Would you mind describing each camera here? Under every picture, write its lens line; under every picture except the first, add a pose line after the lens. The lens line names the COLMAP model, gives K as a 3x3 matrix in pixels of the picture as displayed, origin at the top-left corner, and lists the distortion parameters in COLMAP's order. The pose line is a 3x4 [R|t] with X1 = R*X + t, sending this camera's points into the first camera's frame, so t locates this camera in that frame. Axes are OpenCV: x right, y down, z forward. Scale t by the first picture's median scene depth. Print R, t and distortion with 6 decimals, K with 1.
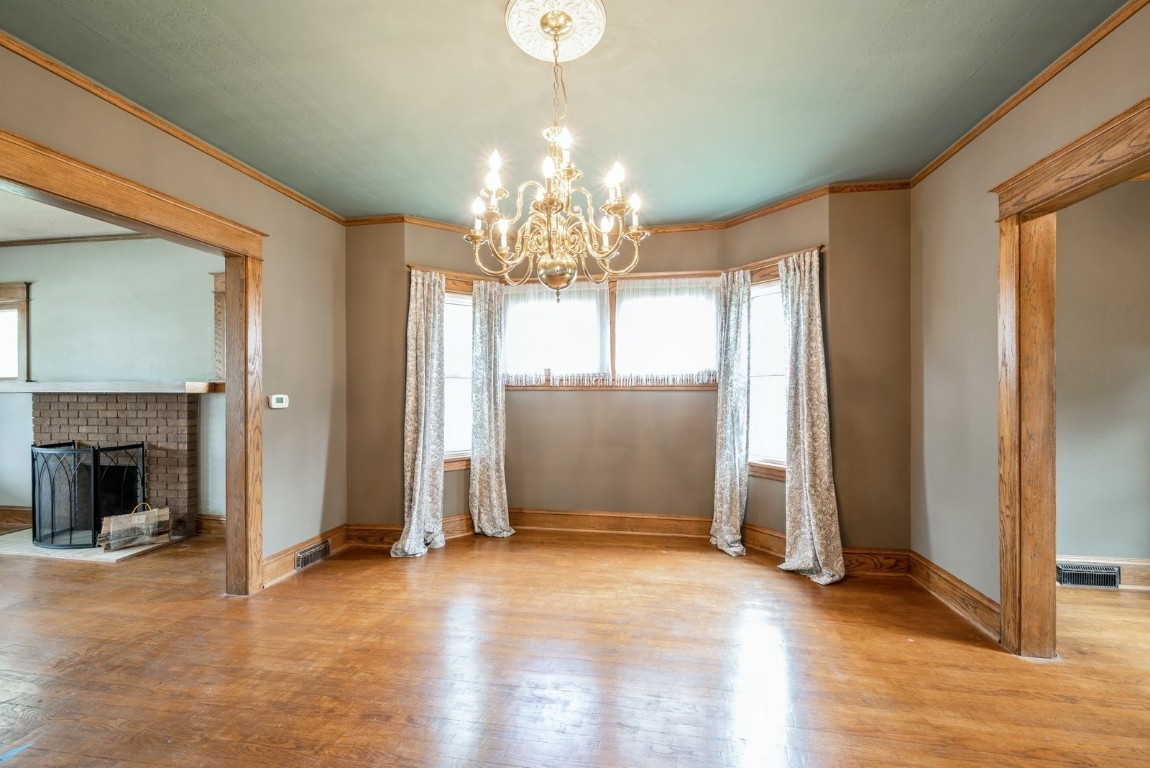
lens RADIAL K [[451.3, 0, 578.8], [0, 451.3, 390.7], [0, 0, 1]] dist [-0.001789, 0.000352]
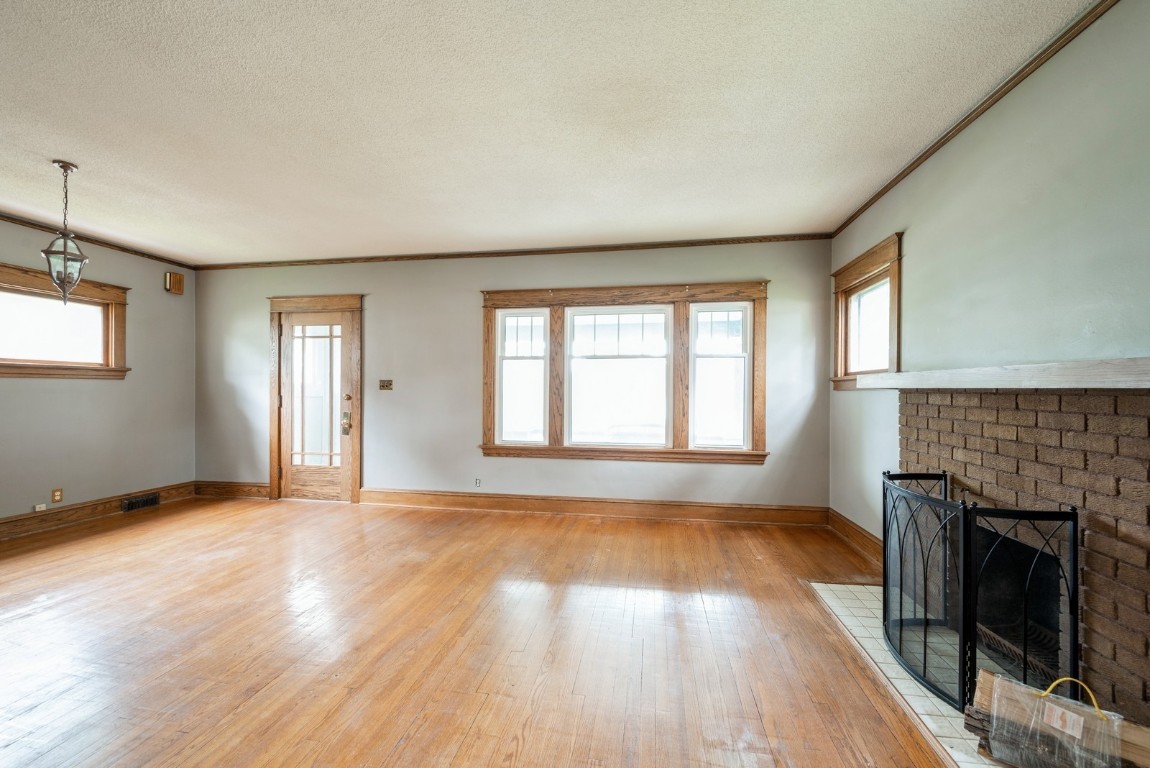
lens RADIAL K [[451.3, 0, 576.0], [0, 451.3, 391.7], [0, 0, 1]] dist [-0.001789, 0.000352]
pose [[-0.019600, 0.007783, -0.999778, -0.536022], [-0.008386, 0.999933, 0.007949, 0.007086], [0.999773, 0.008540, -0.019533, 0.539421]]
